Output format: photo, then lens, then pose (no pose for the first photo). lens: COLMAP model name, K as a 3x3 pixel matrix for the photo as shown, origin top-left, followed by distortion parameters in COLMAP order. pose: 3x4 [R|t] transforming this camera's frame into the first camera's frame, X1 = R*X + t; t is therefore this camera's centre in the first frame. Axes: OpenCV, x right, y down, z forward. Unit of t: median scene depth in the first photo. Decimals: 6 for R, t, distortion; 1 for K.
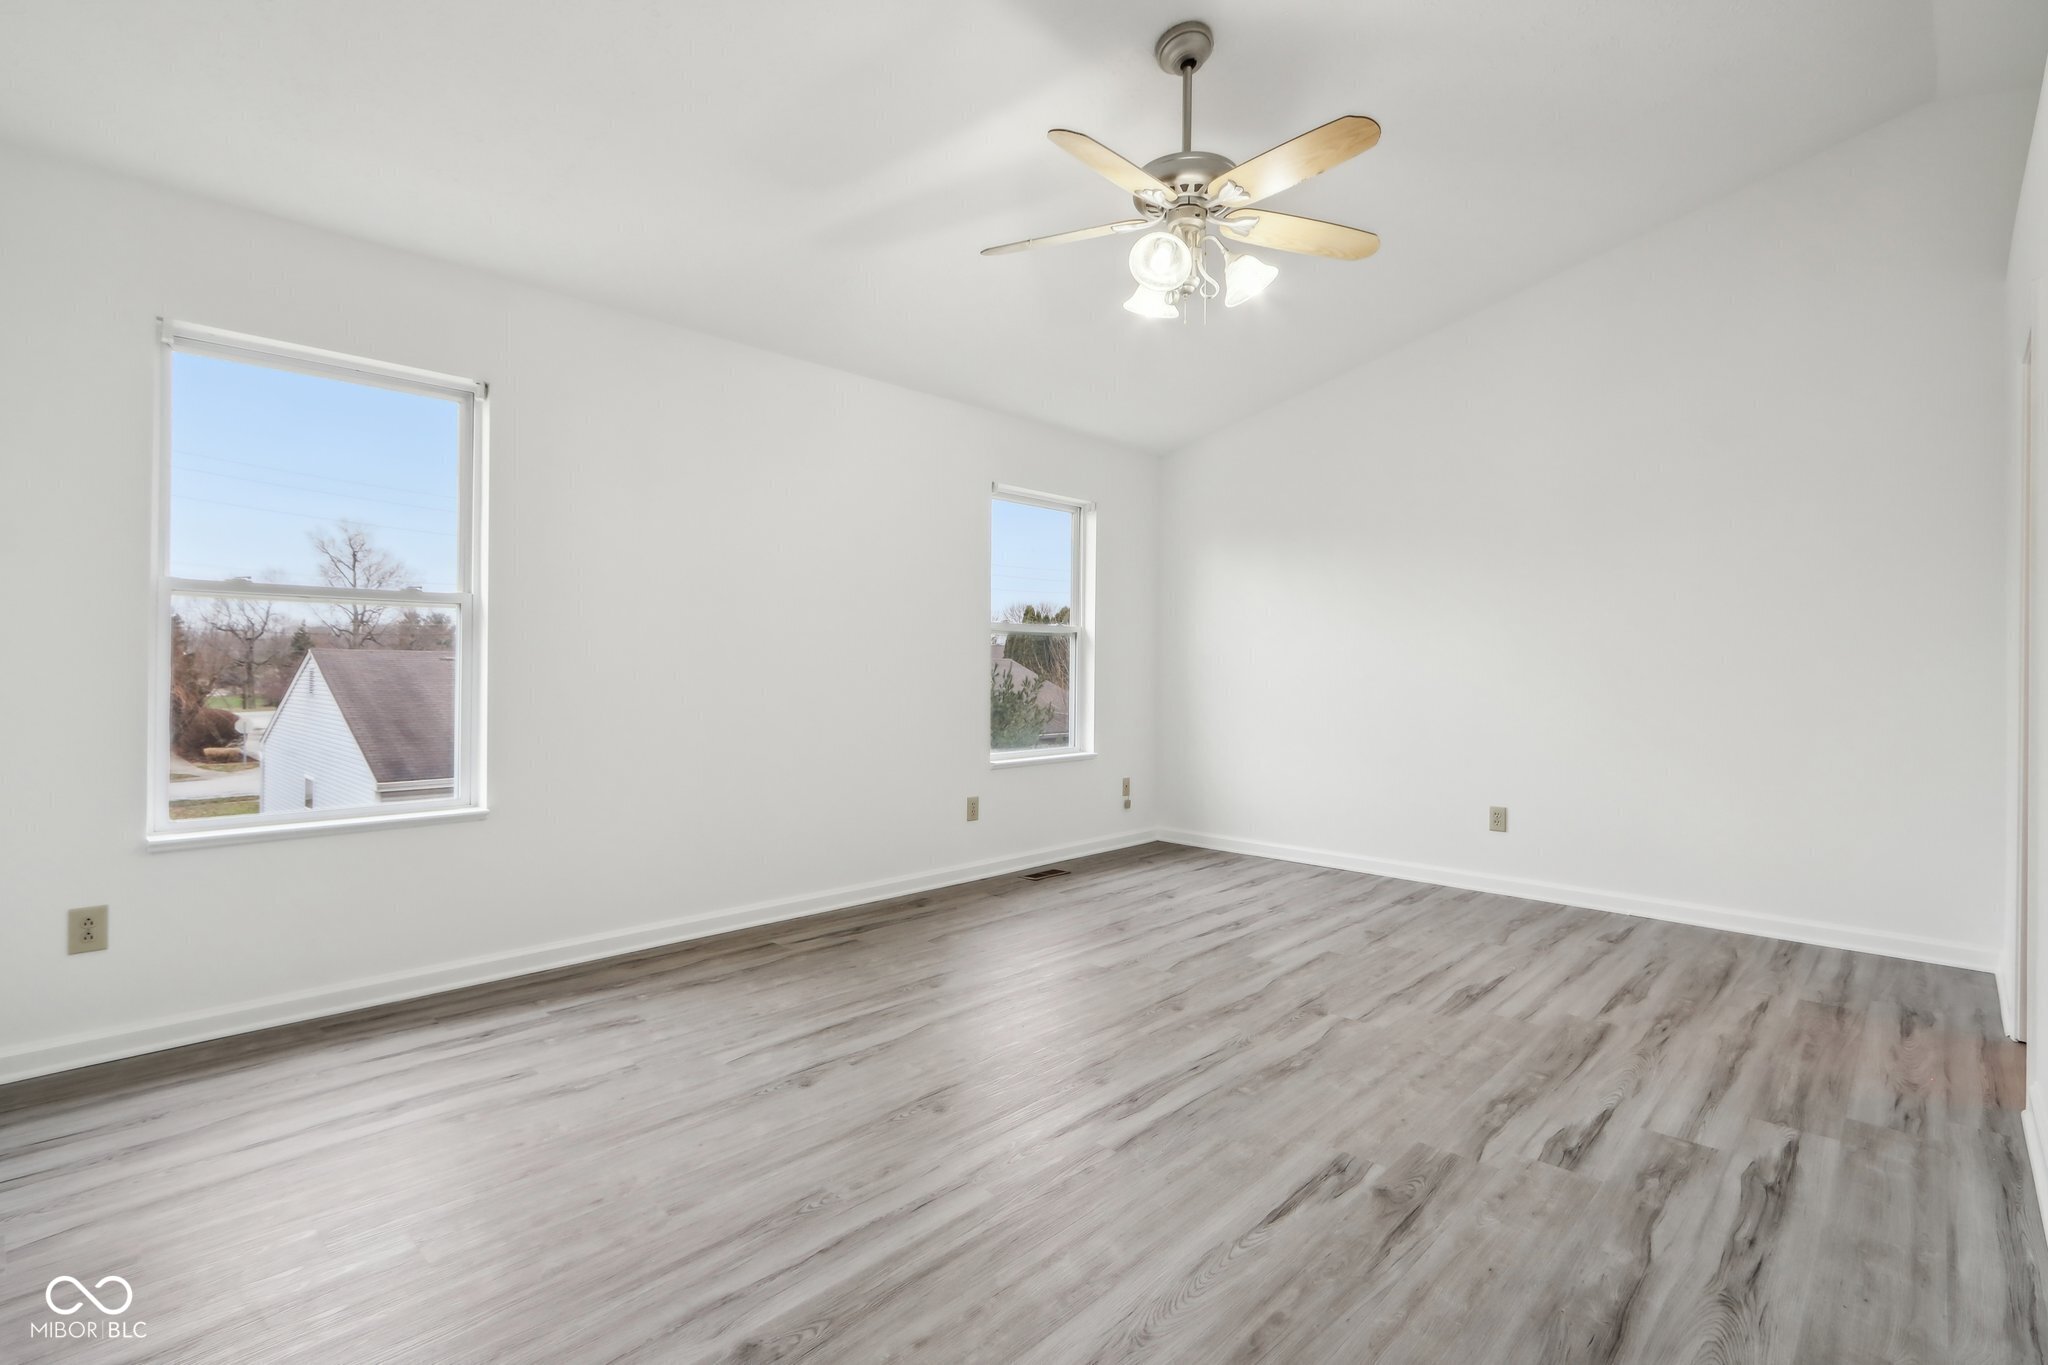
lens RADIAL K [[961.7, 0, 1000.2], [0, 961.7, 674.0], [0, 0, 1]] dist [-0.002581, -0.000181]
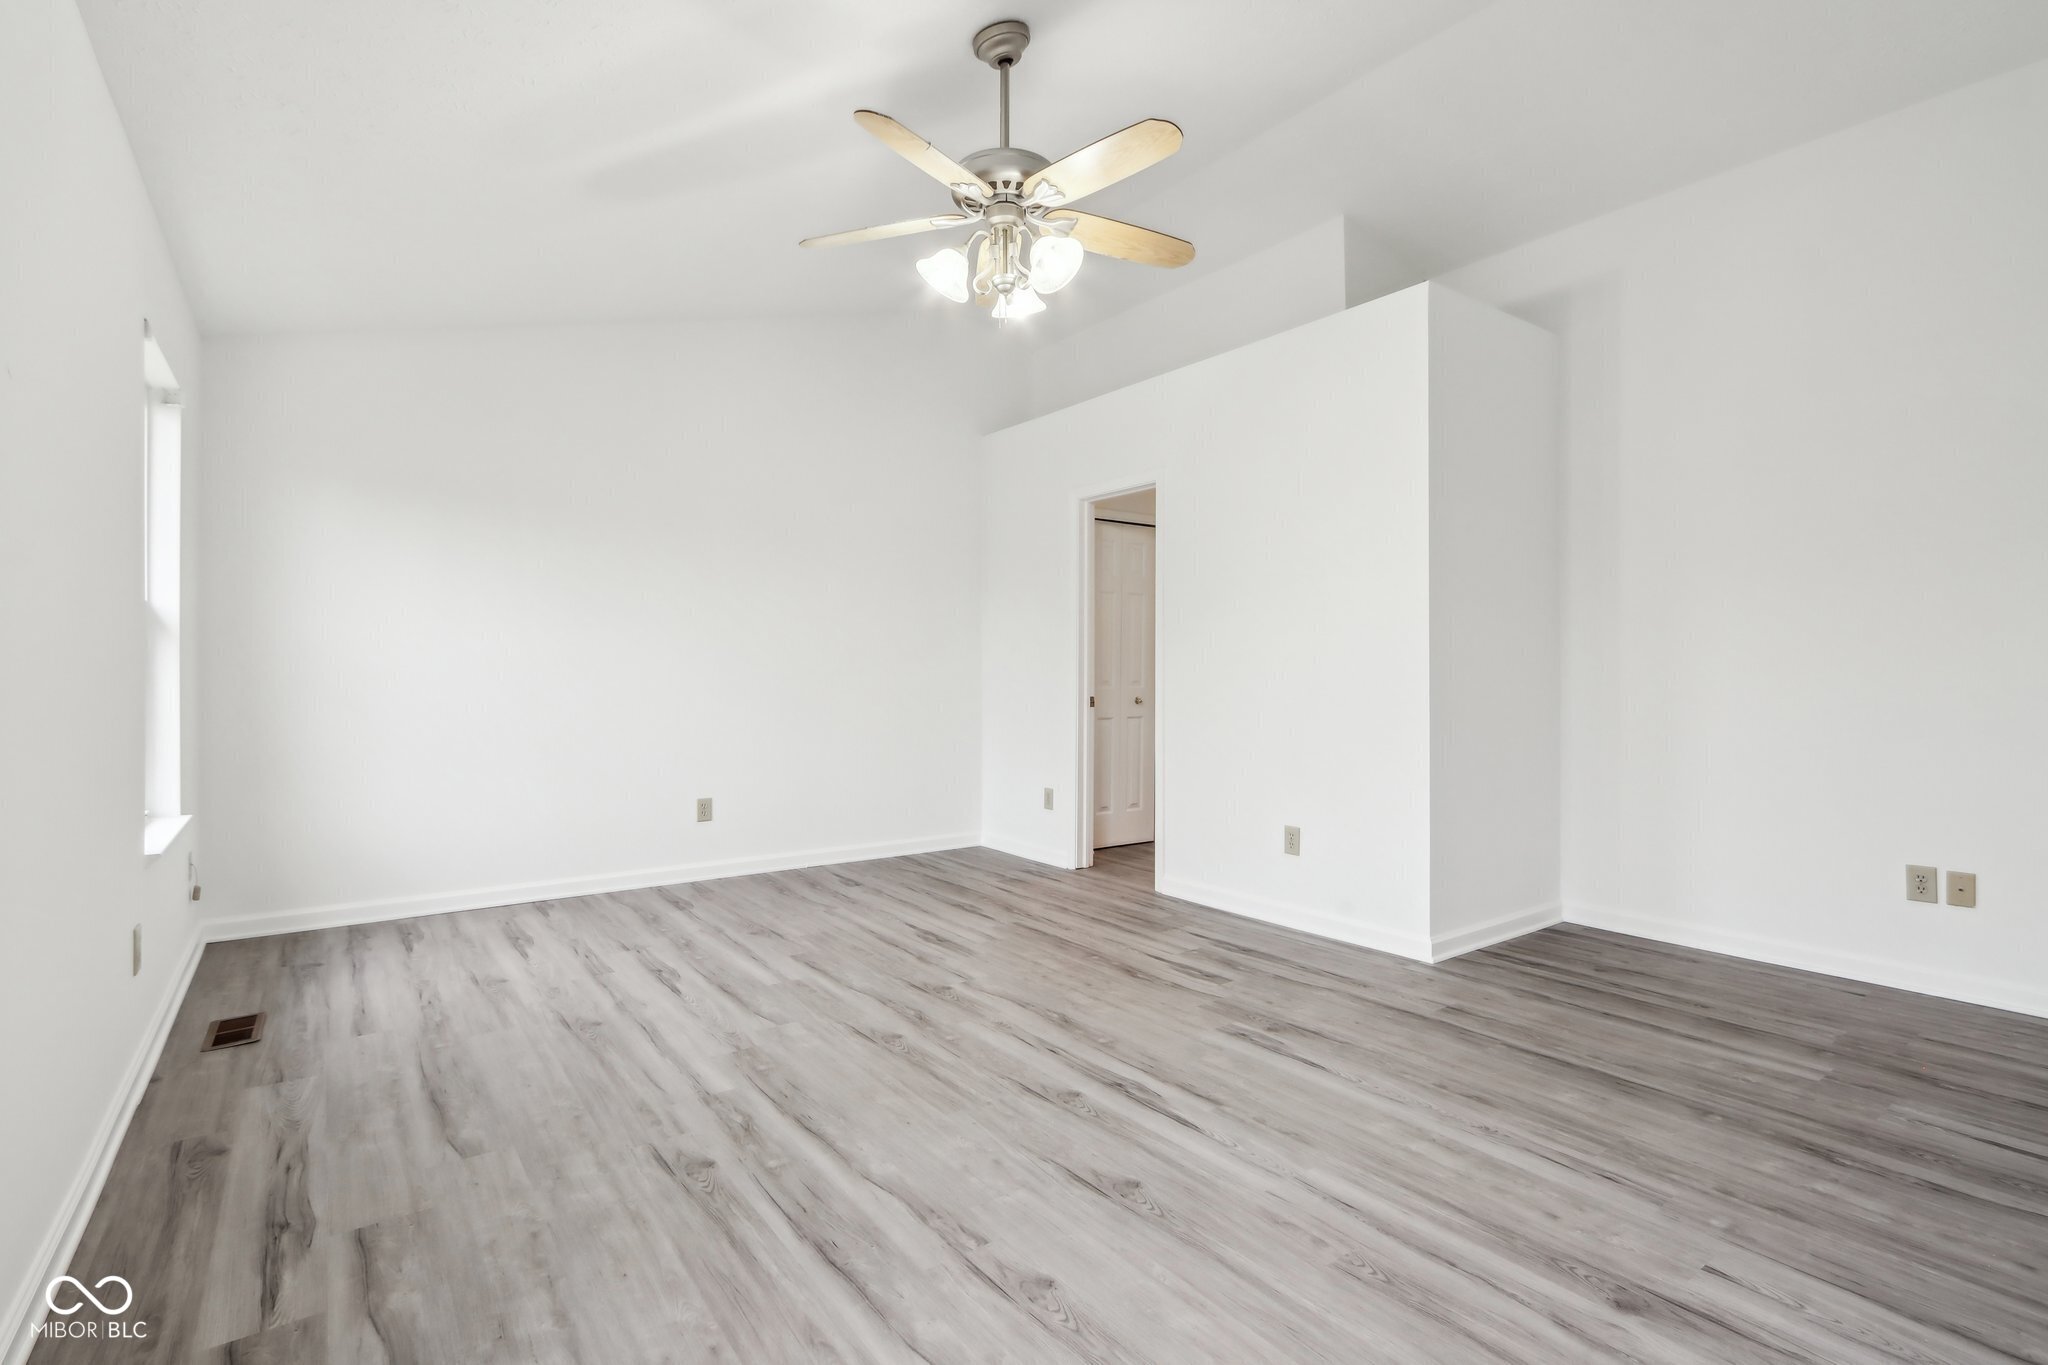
lens RADIAL K [[966.0, 0, 997.1], [0, 966.0, 694.1], [0, 0, 1]] dist [-0.011089, -0.000139]
pose [[0.184590, -0.032890, 0.982265, -0.796525], [0.012332, 0.999439, 0.031147, -0.009611], [-0.982738, 0.006364, 0.184892, 0.836626]]
